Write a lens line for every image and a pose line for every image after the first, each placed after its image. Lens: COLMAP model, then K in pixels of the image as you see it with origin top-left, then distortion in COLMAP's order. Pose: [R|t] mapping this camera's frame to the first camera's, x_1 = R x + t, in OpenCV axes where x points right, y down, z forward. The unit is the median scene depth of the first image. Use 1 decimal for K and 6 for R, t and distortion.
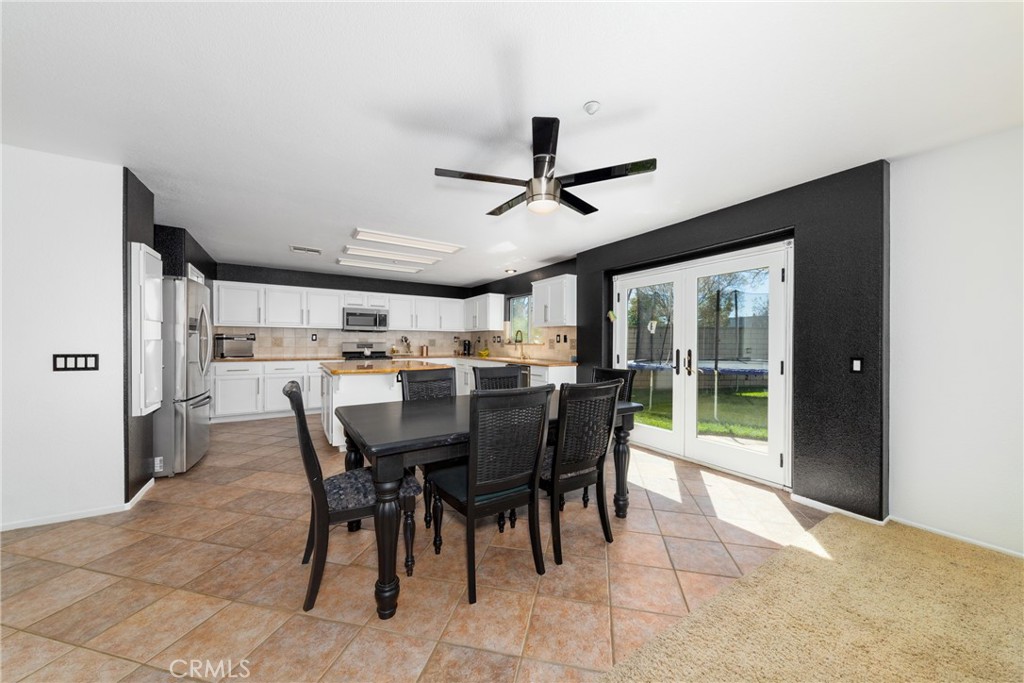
lens RADIAL K [[354.5, 0, 516.6], [0, 354.5, 342.3], [0, 0, 1]] dist [0.004077, -0.001850]
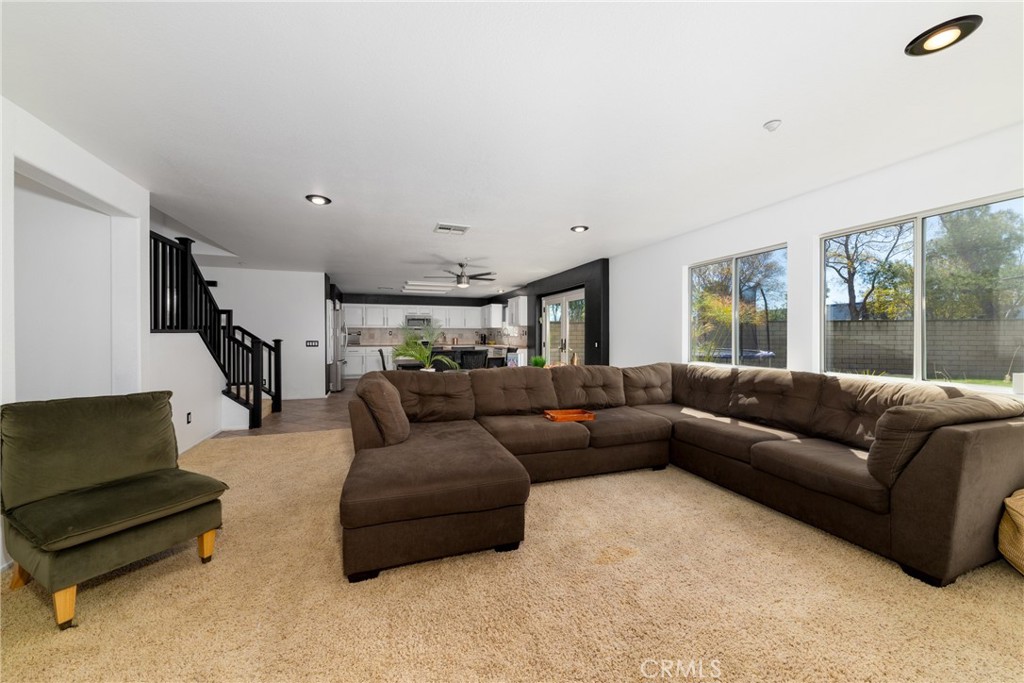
lens RADIAL K [[354.5, 0, 501.9], [0, 354.5, 337.3], [0, 0, 1]] dist [0.004077, -0.001850]
pose [[0.974070, -0.004569, -0.226201, 0.351893], [0.006076, 0.999964, 0.005964, -0.000880], [0.226166, -0.007184, 0.974062, -0.565386]]
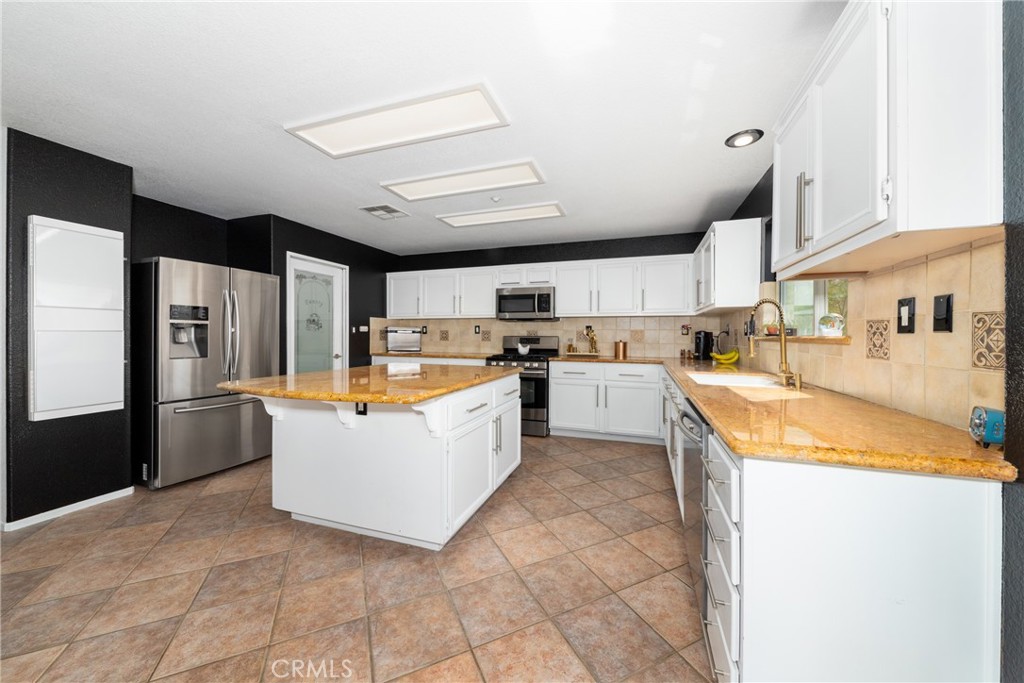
lens RADIAL K [[354.5, 0, 518.8], [0, 354.5, 332.9], [0, 0, 1]] dist [0.004077, -0.001850]
pose [[0.617960, -0.008537, -0.786163, 0.128097], [-0.000725, 0.999934, -0.011429, 0.003036], [0.786209, 0.007633, 0.617914, 0.594515]]
